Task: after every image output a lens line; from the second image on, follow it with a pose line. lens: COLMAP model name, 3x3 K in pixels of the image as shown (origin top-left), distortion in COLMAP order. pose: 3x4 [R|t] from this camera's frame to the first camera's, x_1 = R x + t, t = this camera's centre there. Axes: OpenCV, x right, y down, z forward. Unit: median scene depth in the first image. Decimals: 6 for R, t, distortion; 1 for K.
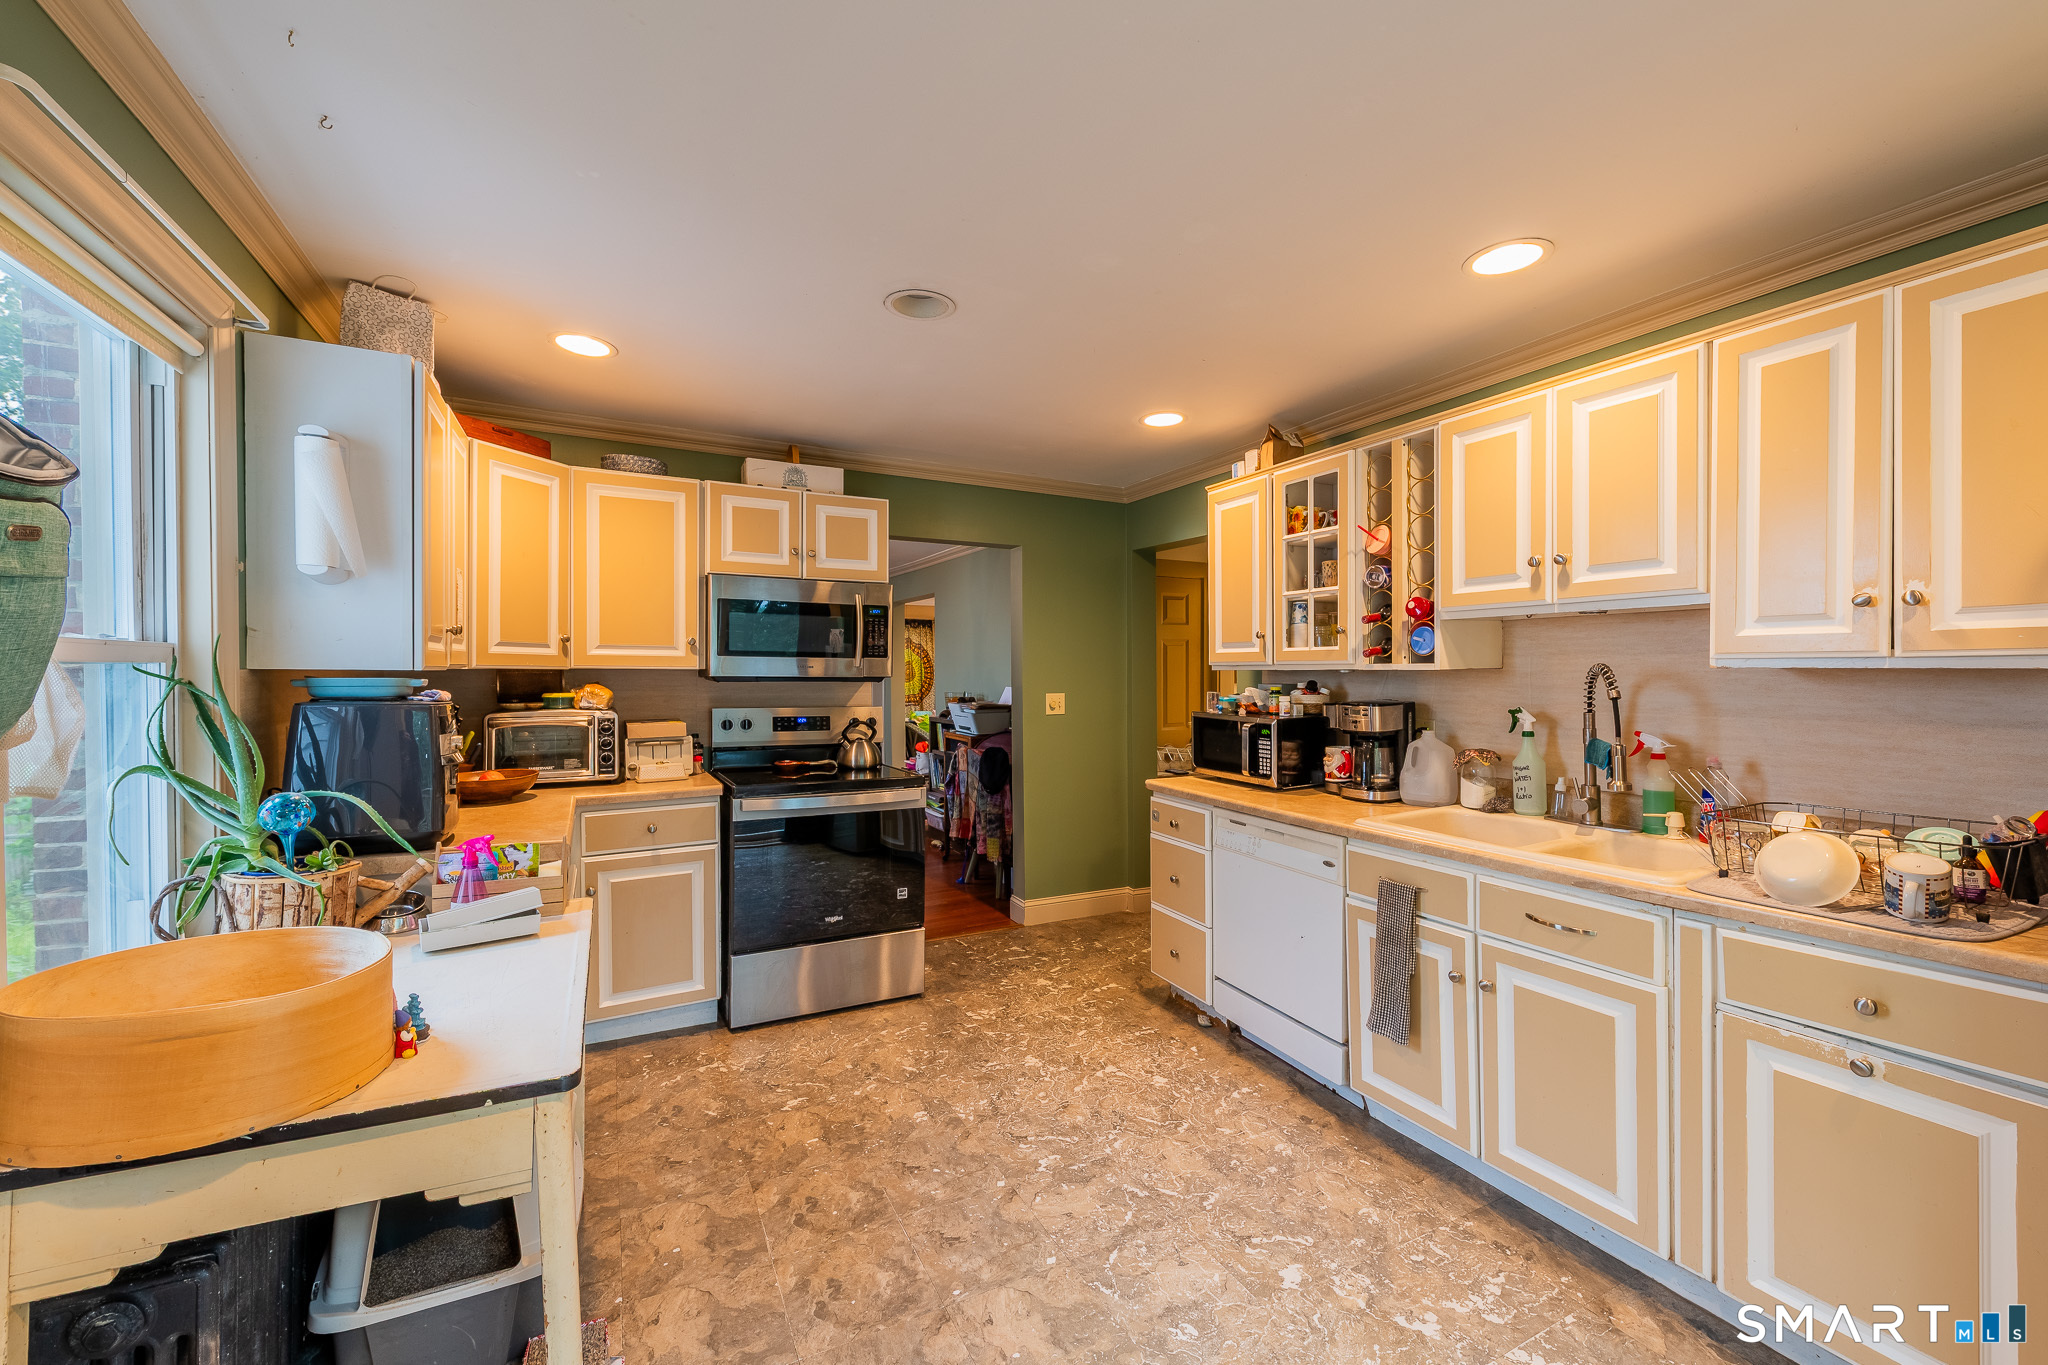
lens RADIAL K [[769.8, 0, 986.0], [0, 769.8, 671.2], [0, 0, 1]] dist [0.000351, -0.000064]
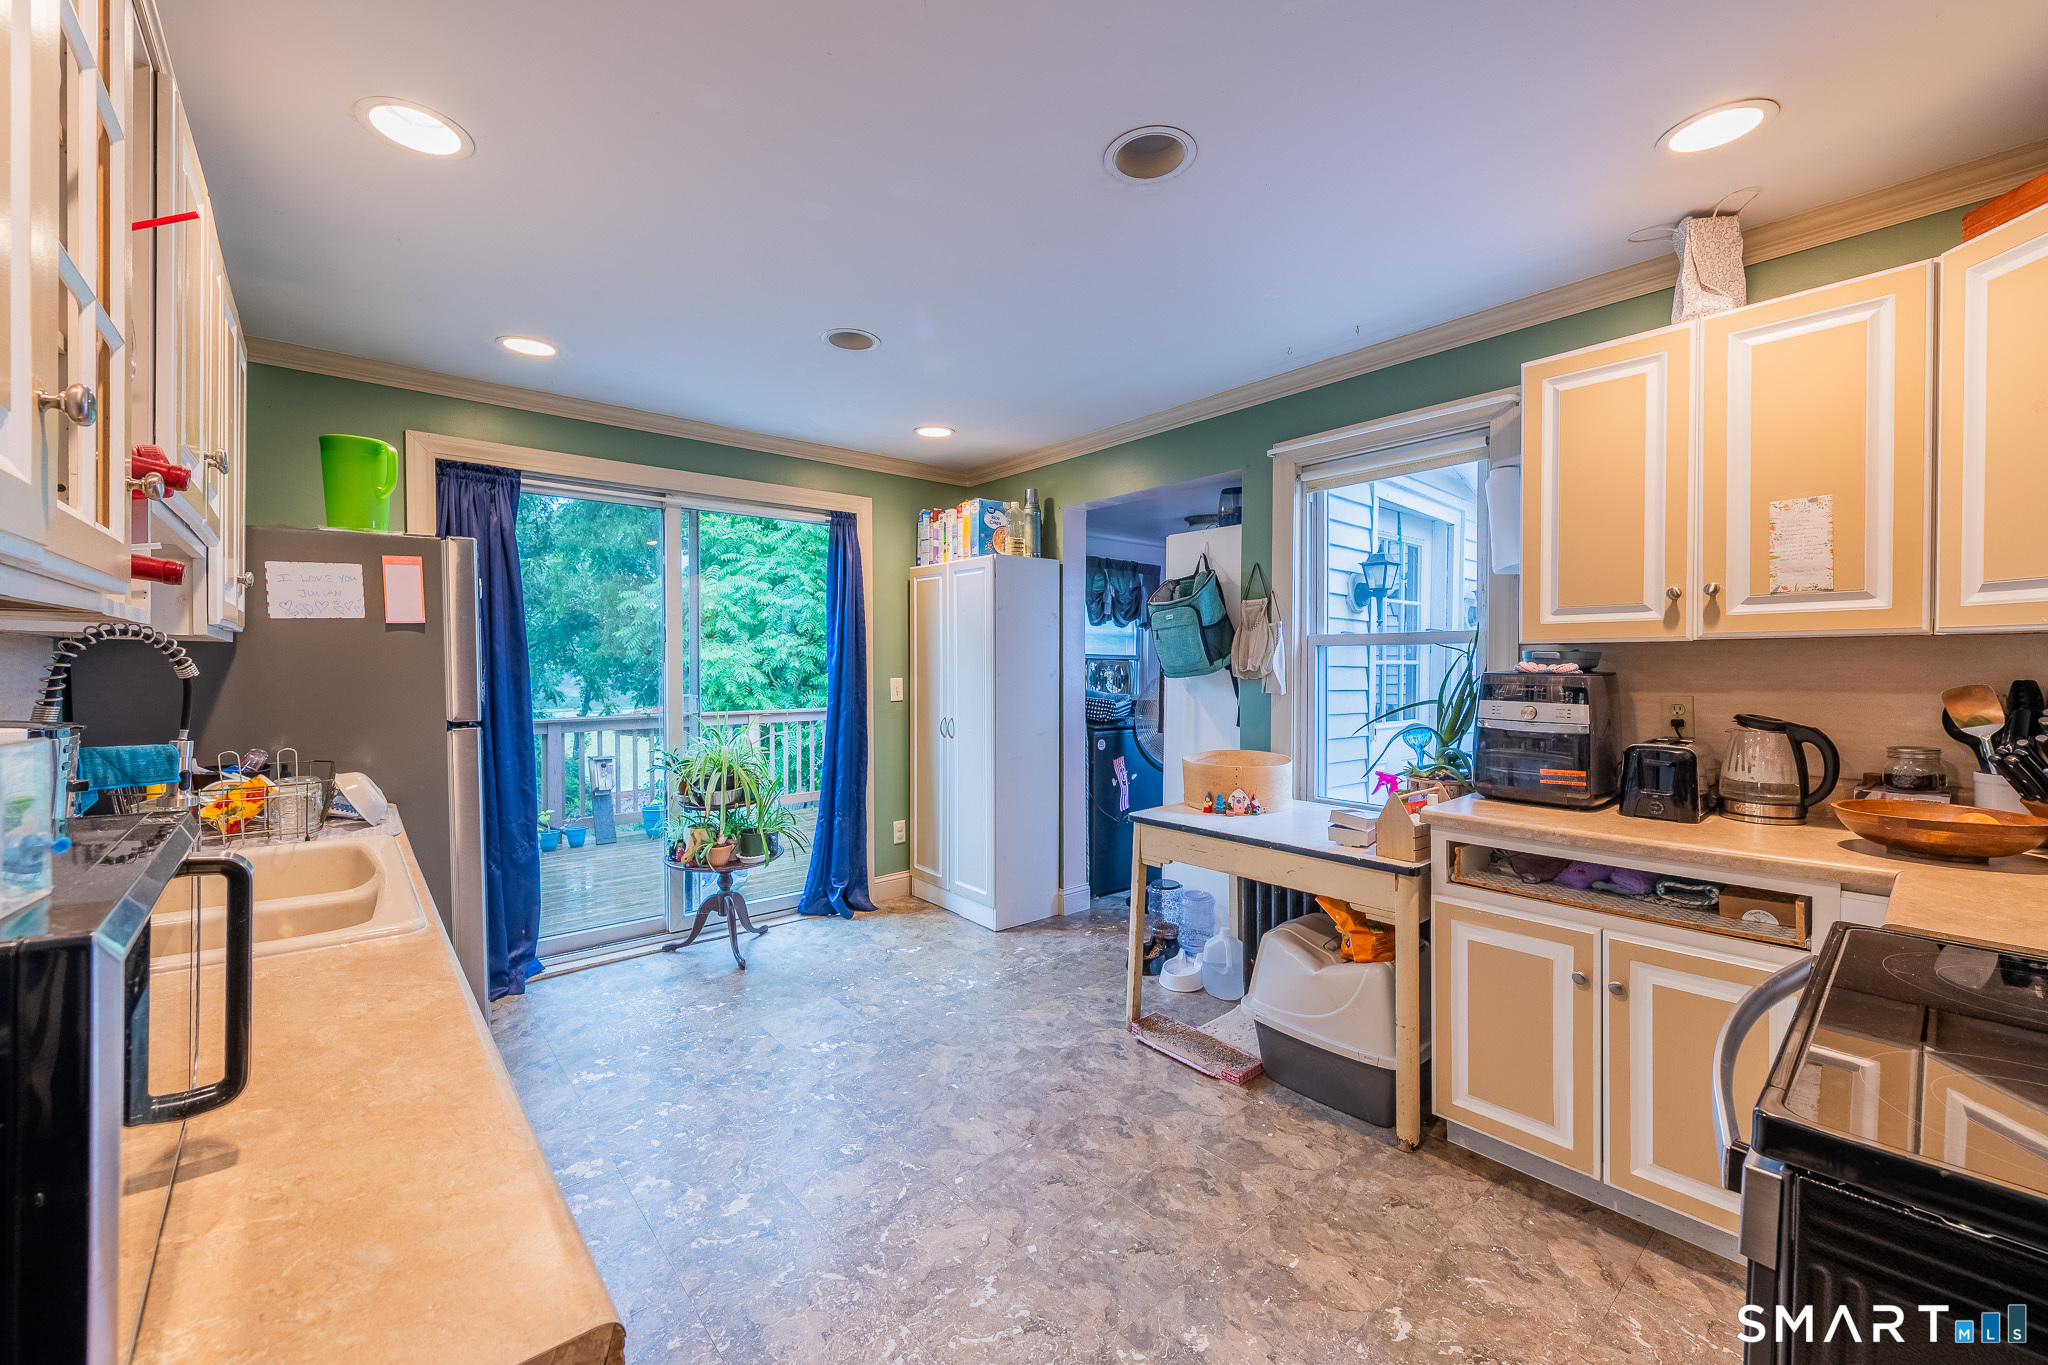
lens RADIAL K [[802.0, 0, 957.1], [0, 802.0, 669.7], [0, 0, 1]] dist [0.000889, -0.000030]
pose [[-0.978993, 0.002950, -0.203871, 0.259334], [0.000849, 0.999946, 0.010392, 0.021946], [0.203890, 0.010000, -0.978943, 1.722466]]
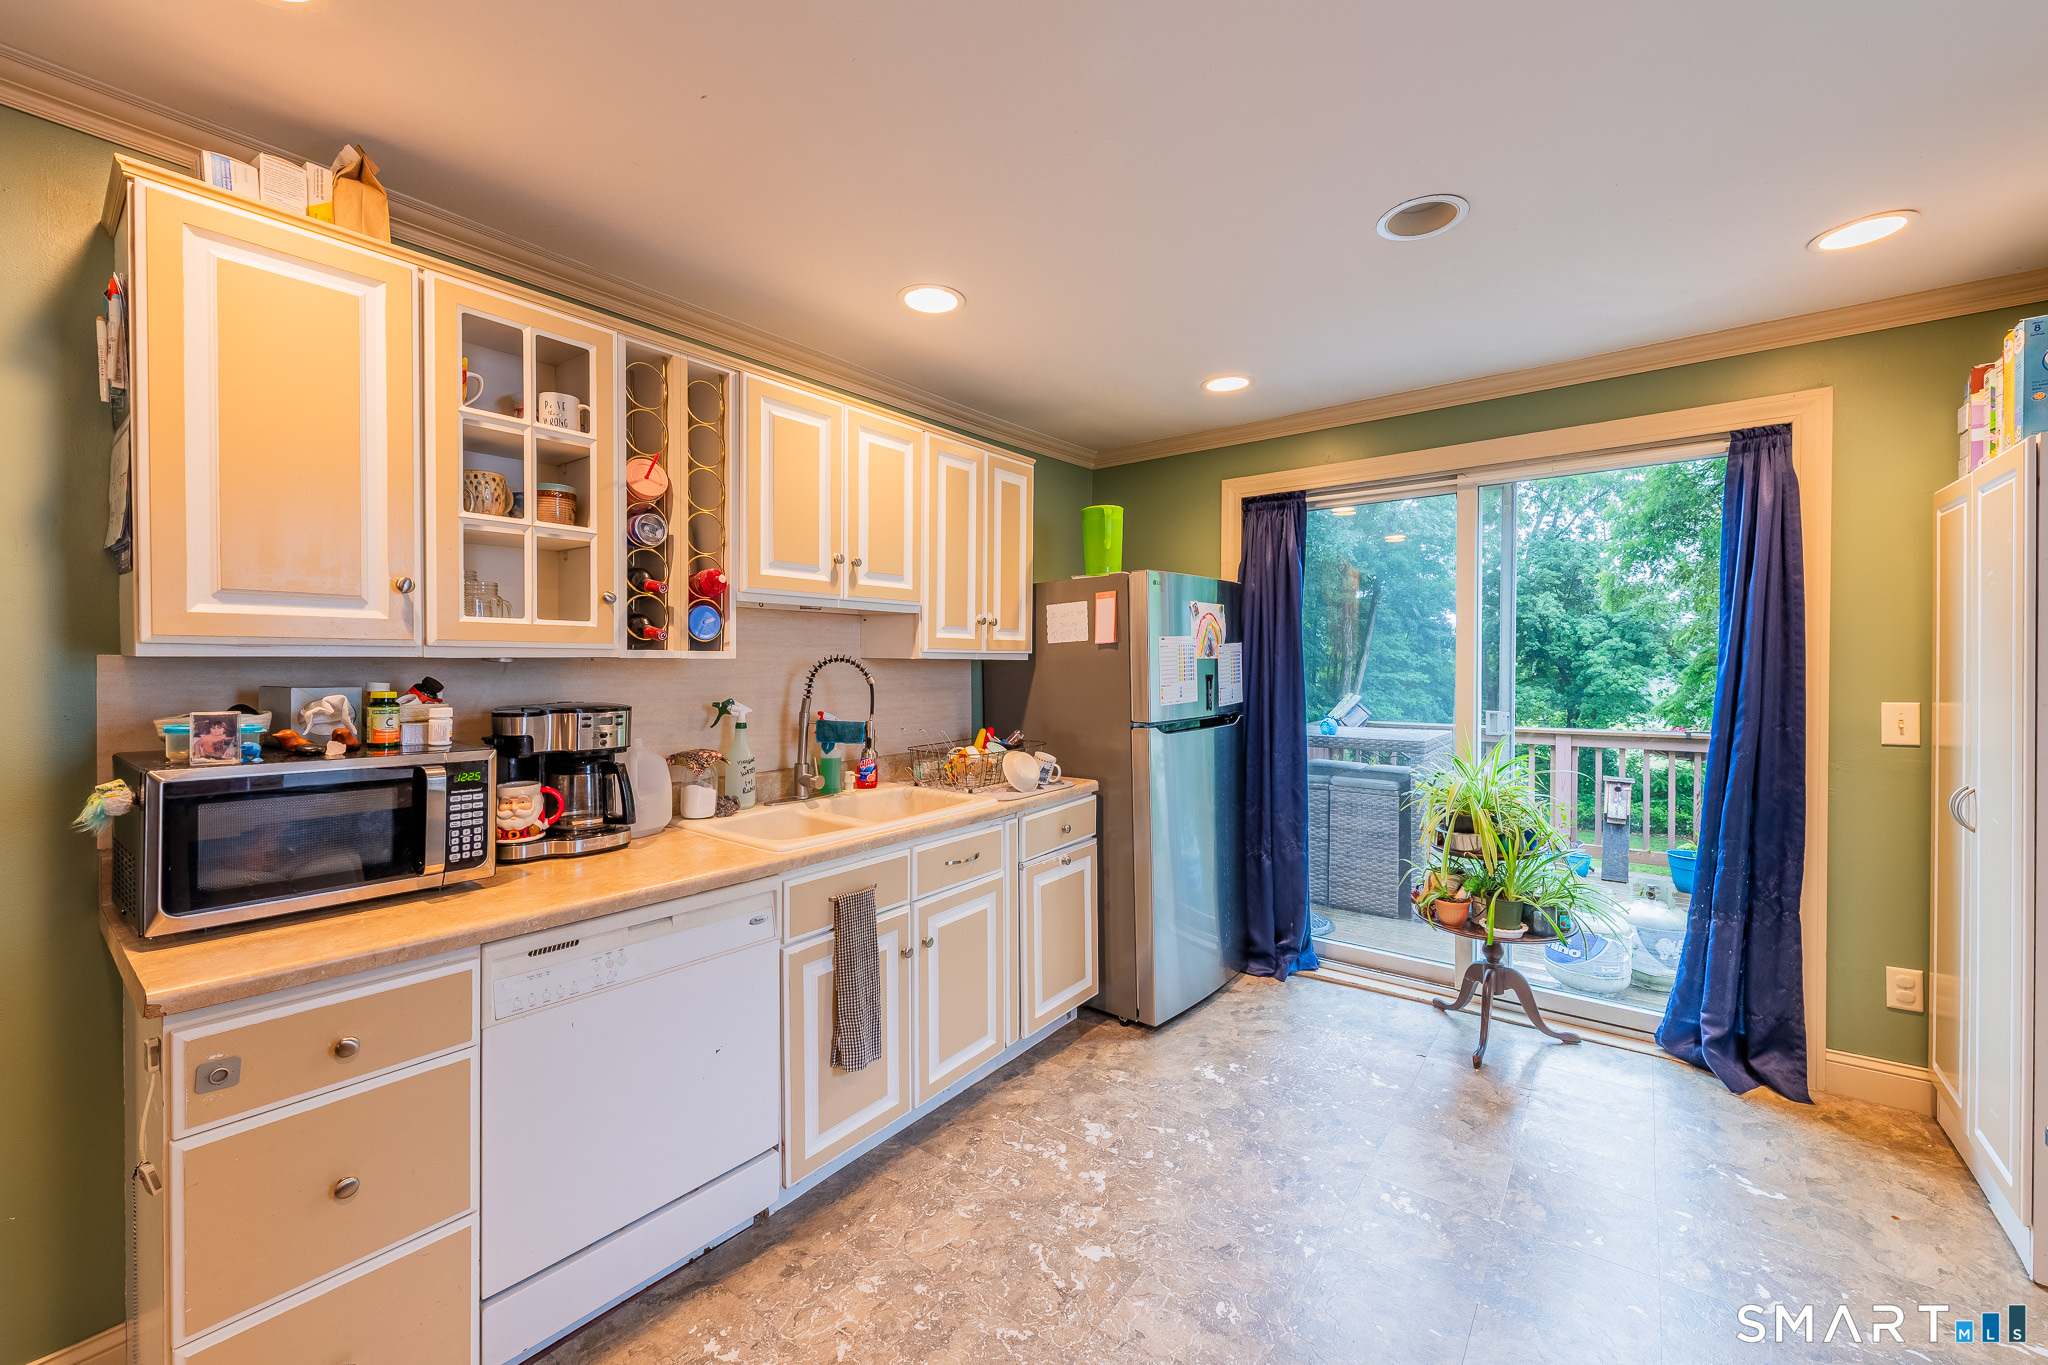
lens RADIAL K [[774.0, 0, 1084.2], [0, 774.0, 669.3], [0, 0, 1]] dist [0.001891, -0.000134]
pose [[-0.476389, -0.002813, 0.879230, -0.395335], [0.004985, 0.999970, 0.005900, 0.007496], [-0.879220, 0.007194, -0.476361, 1.195855]]
